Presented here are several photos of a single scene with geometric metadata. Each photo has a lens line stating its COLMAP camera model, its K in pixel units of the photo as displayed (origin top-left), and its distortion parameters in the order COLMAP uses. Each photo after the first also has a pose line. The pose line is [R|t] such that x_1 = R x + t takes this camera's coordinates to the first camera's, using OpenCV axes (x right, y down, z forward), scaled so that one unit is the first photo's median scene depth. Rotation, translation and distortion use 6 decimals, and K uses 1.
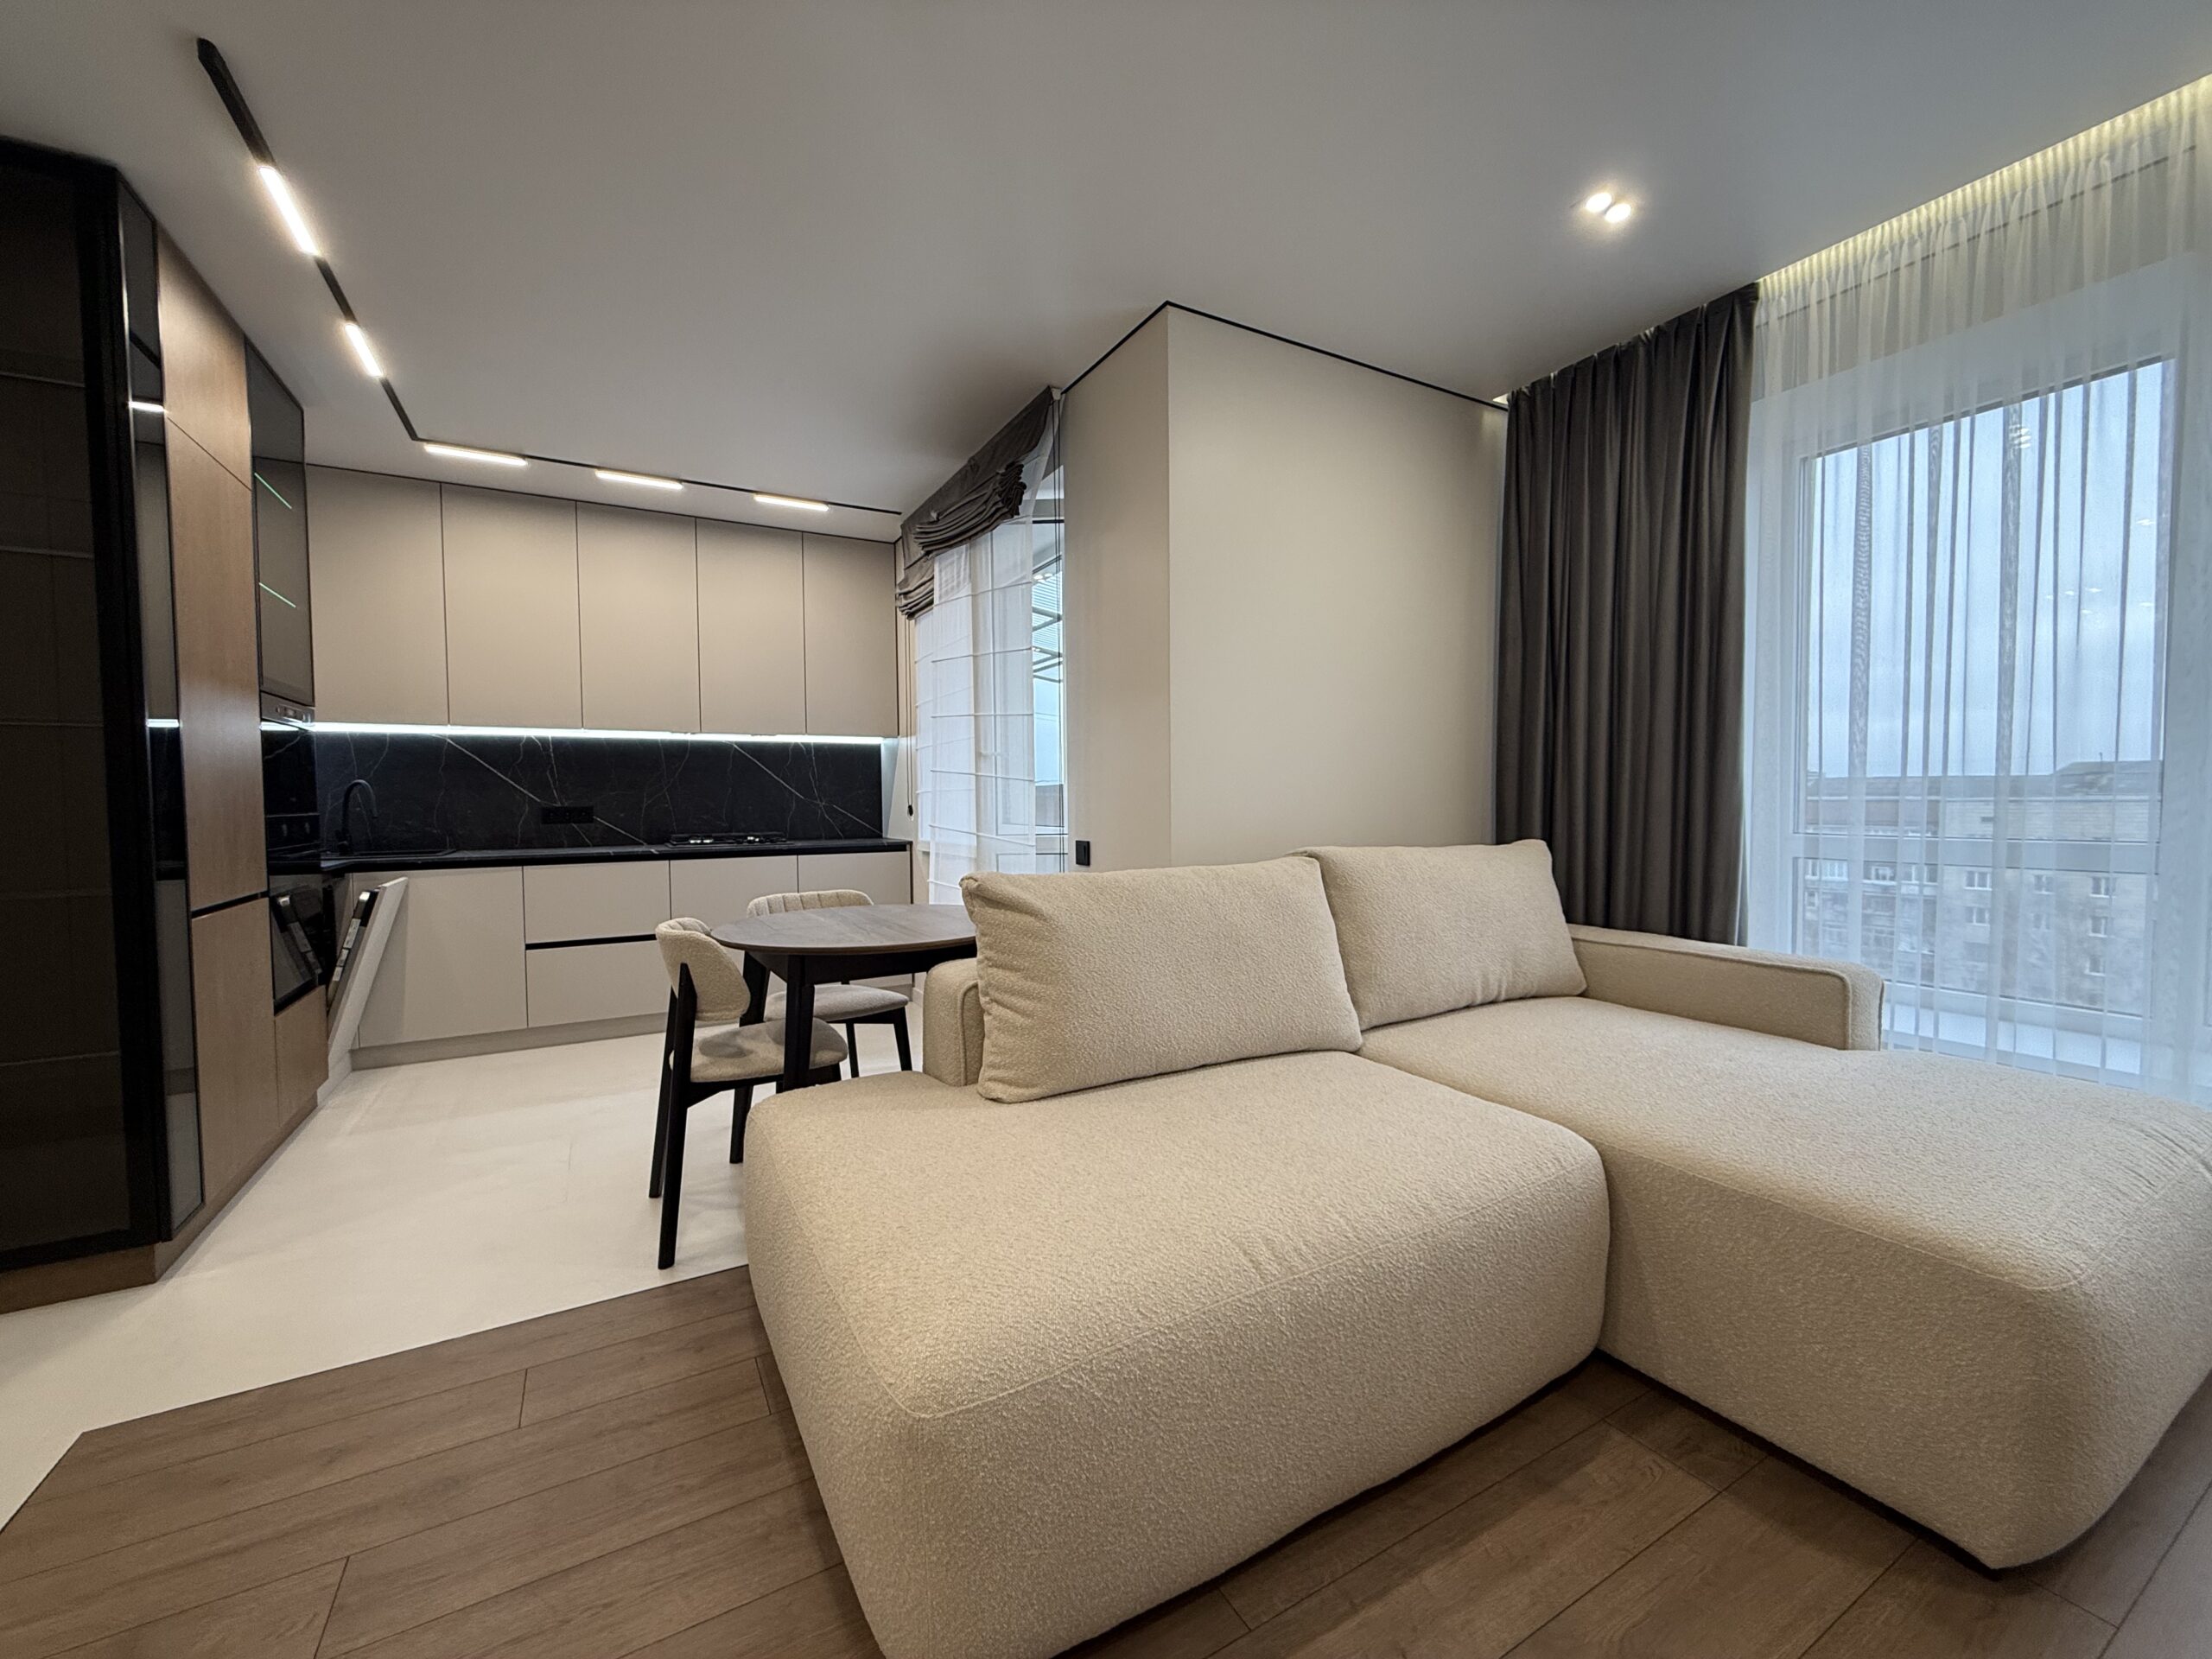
lens RADIAL K [[880.8, 0, 1098.2], [0, 880.8, 829.1], [0, 0, 1]] dist [-0.000478, -0.000127]
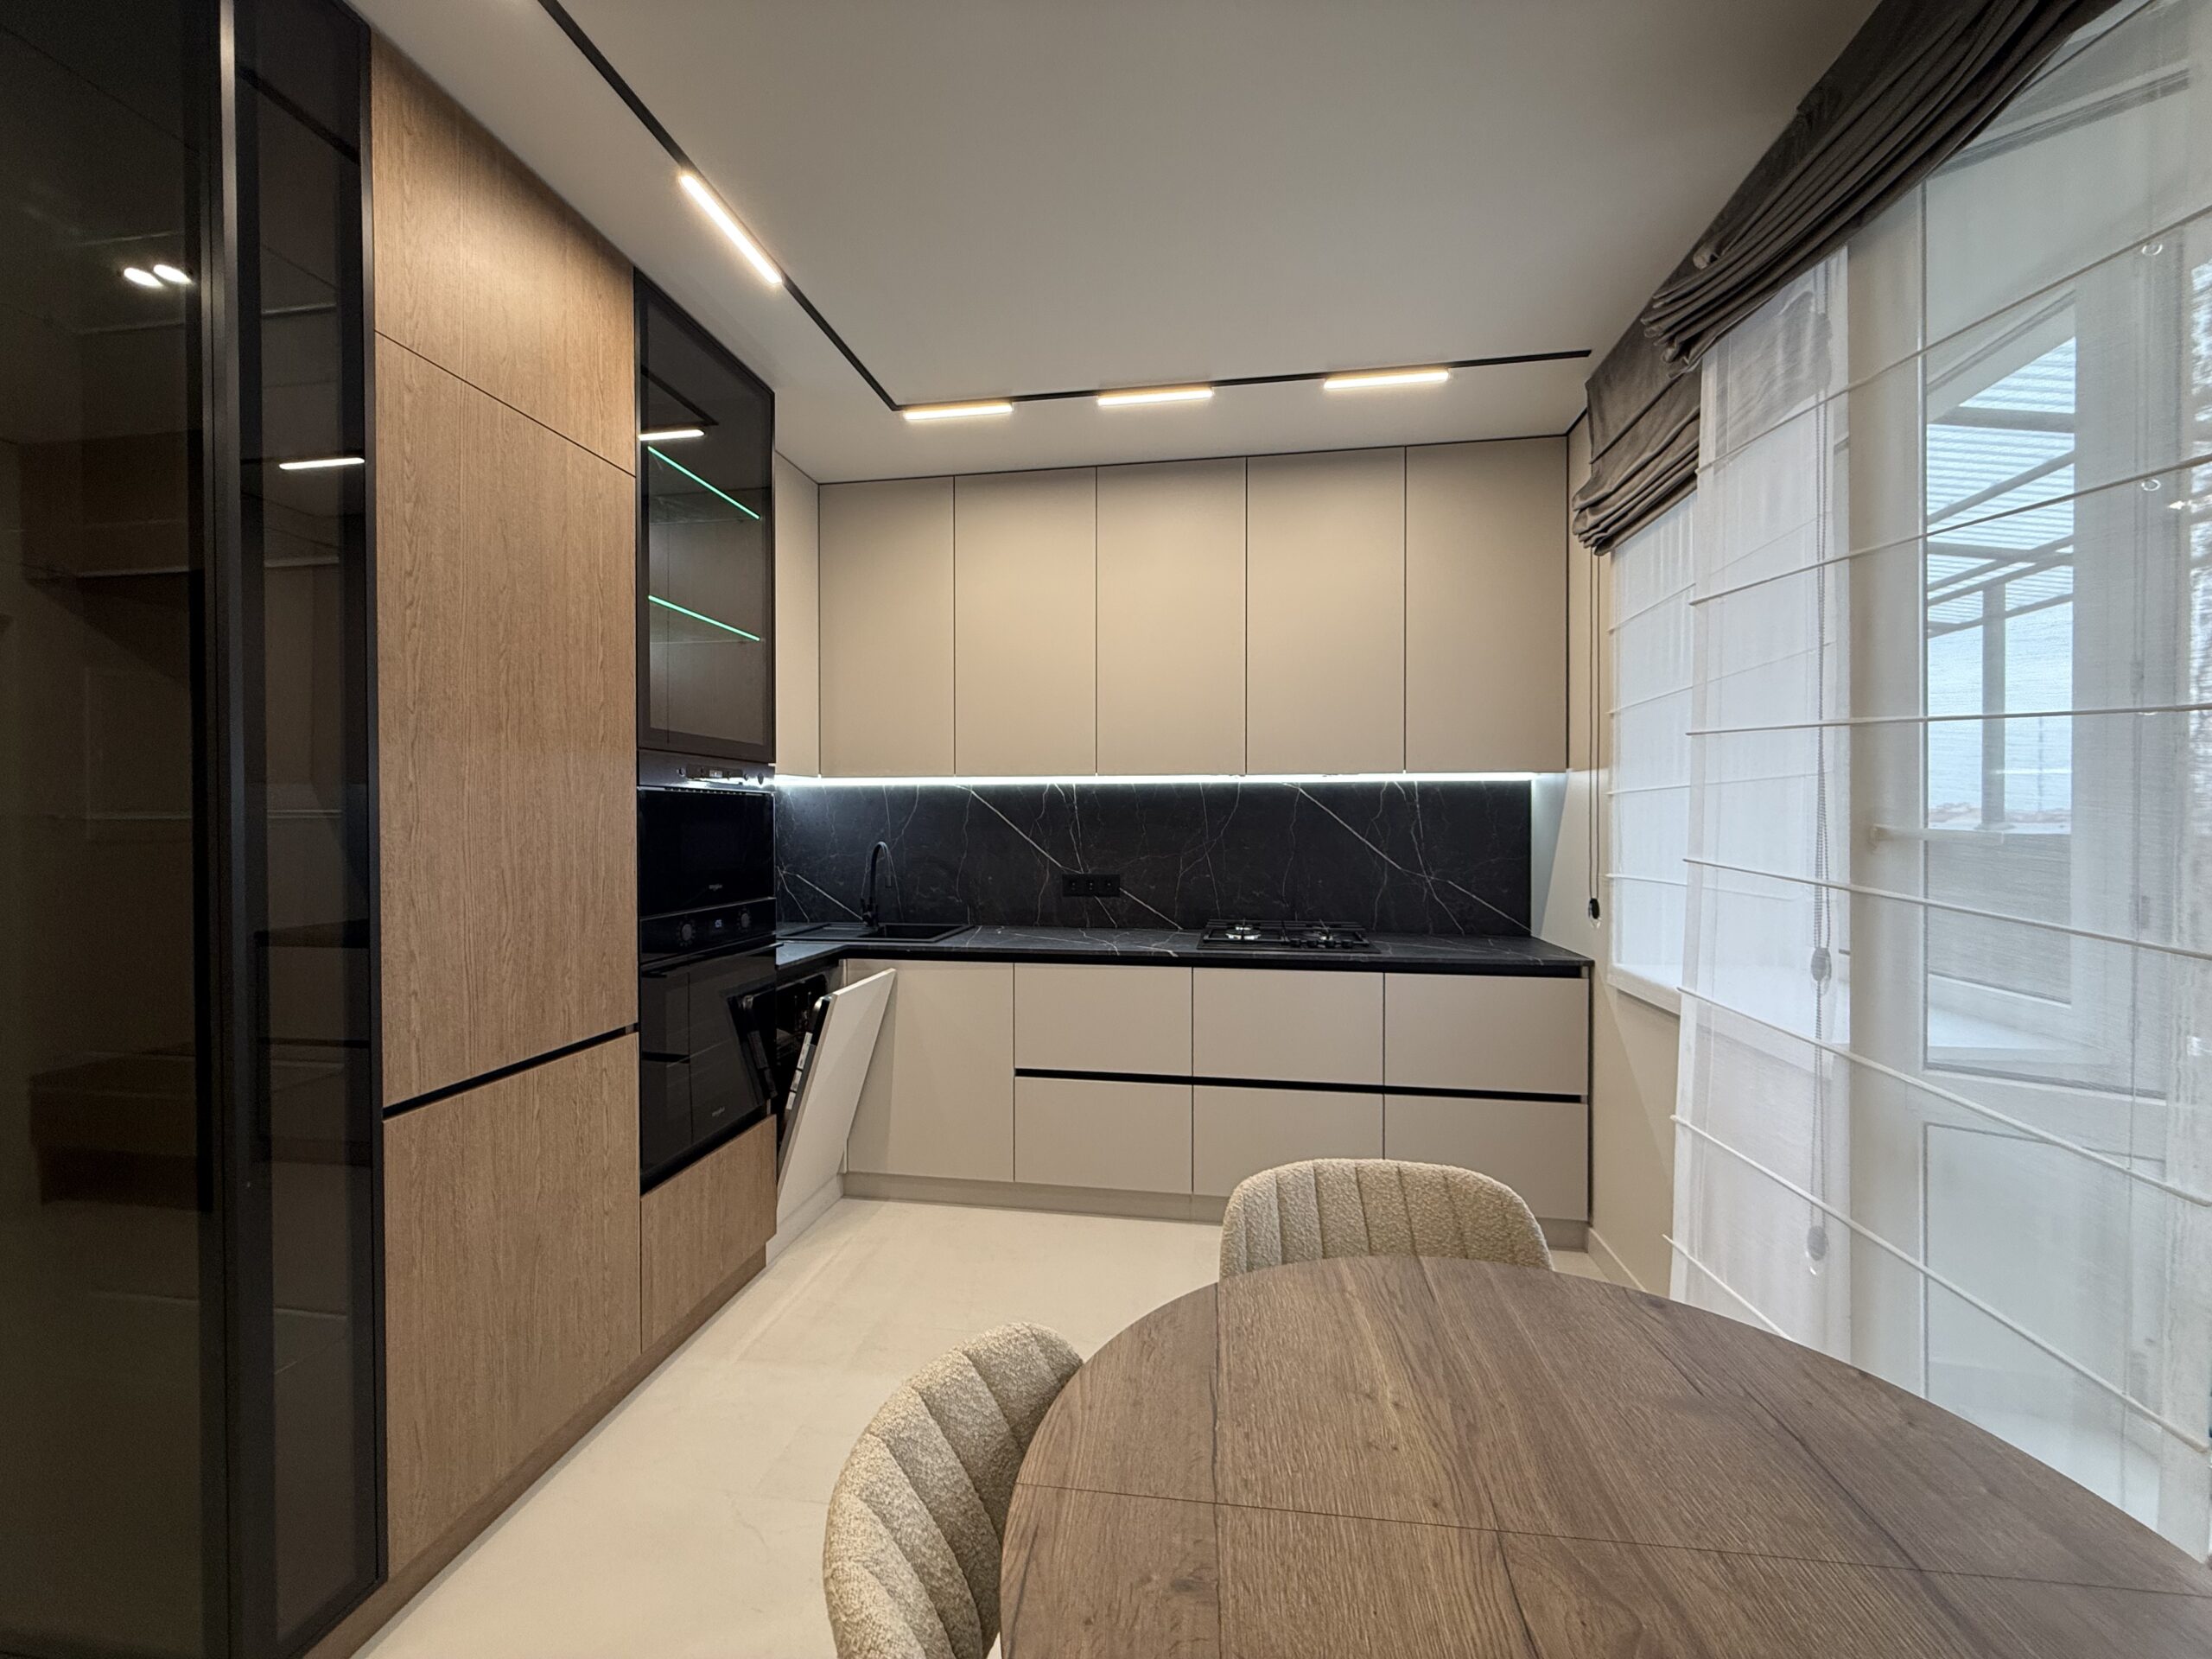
lens RADIAL K [[880.8, 0, 1098.2], [0, 880.8, 829.1], [0, 0, 1]] dist [-0.000478, -0.000127]
pose [[0.780452, 0.013766, -0.625065, -0.162329], [-0.028584, 0.999498, -0.013677, -0.075742], [0.624562, 0.028541, 0.780453, 0.554502]]
